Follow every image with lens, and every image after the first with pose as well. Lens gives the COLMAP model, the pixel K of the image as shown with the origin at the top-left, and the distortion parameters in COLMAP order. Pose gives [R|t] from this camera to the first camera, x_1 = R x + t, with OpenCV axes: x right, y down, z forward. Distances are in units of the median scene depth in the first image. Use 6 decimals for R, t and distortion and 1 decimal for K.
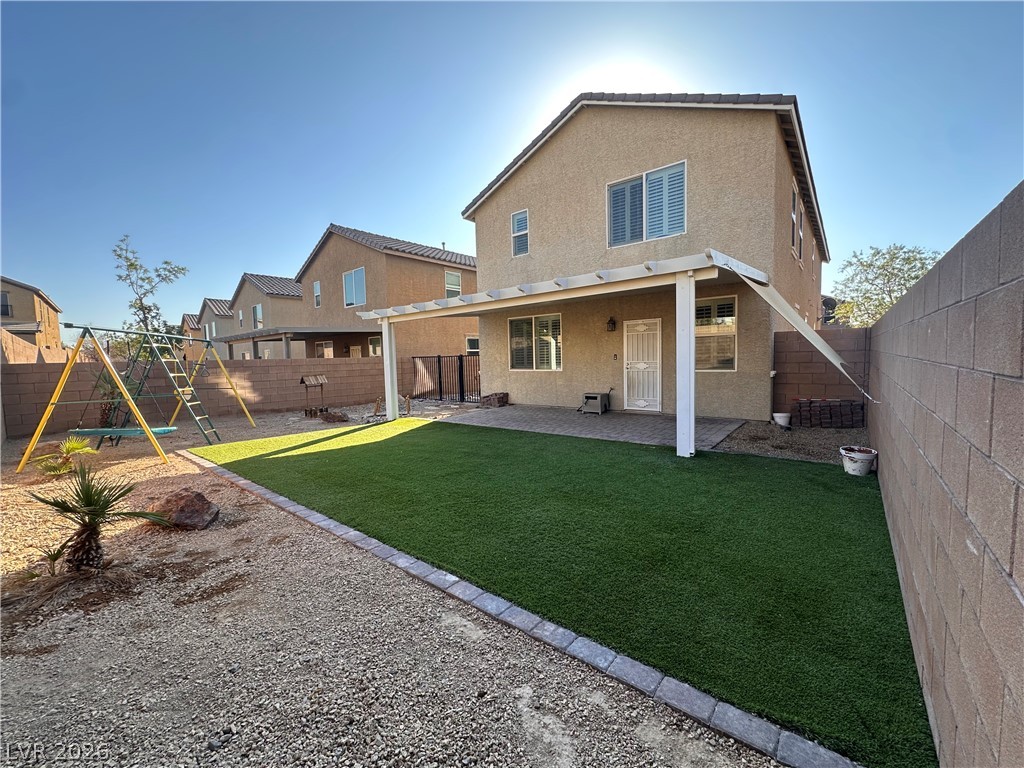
lens RADIAL K [[411.1, 0, 507.5], [0, 411.1, 386.0], [0, 0, 1]] dist [-0.005814, 0.000455]
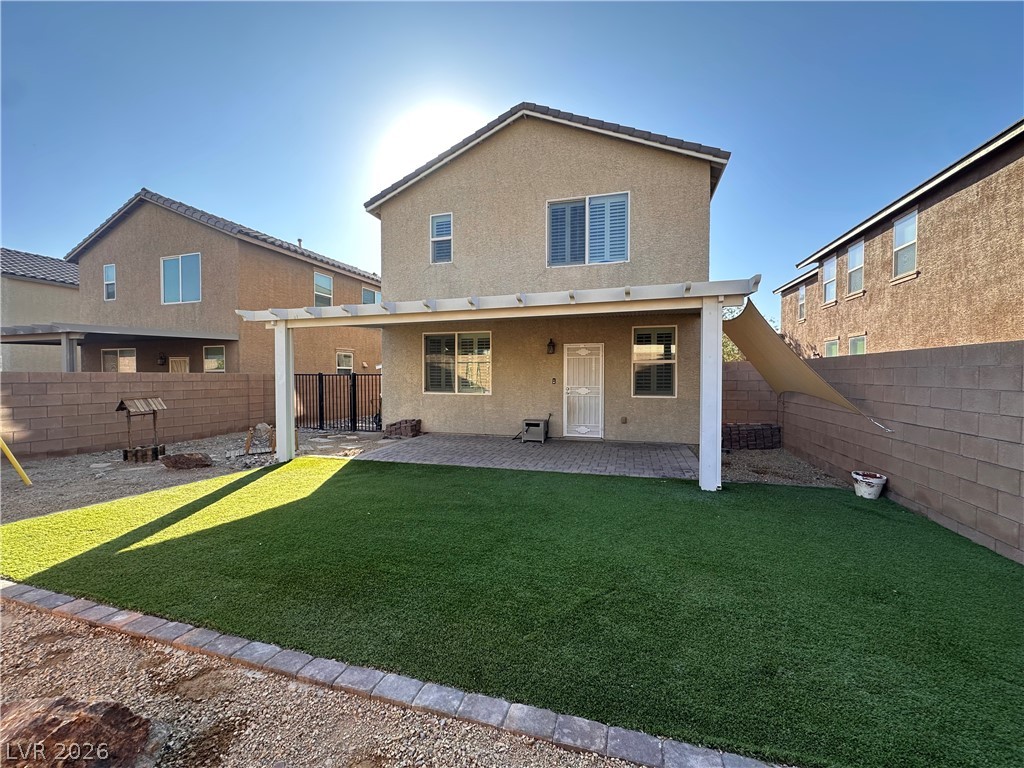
lens RADIAL K [[411.1, 0, 507.5], [0, 411.1, 386.0], [0, 0, 1]] dist [-0.005814, 0.000455]
pose [[0.919772, 0.016846, 0.392091, -0.209028], [0.002782, 0.998773, -0.049437, -0.012687], [-0.392443, 0.046561, 0.918597, 0.172440]]
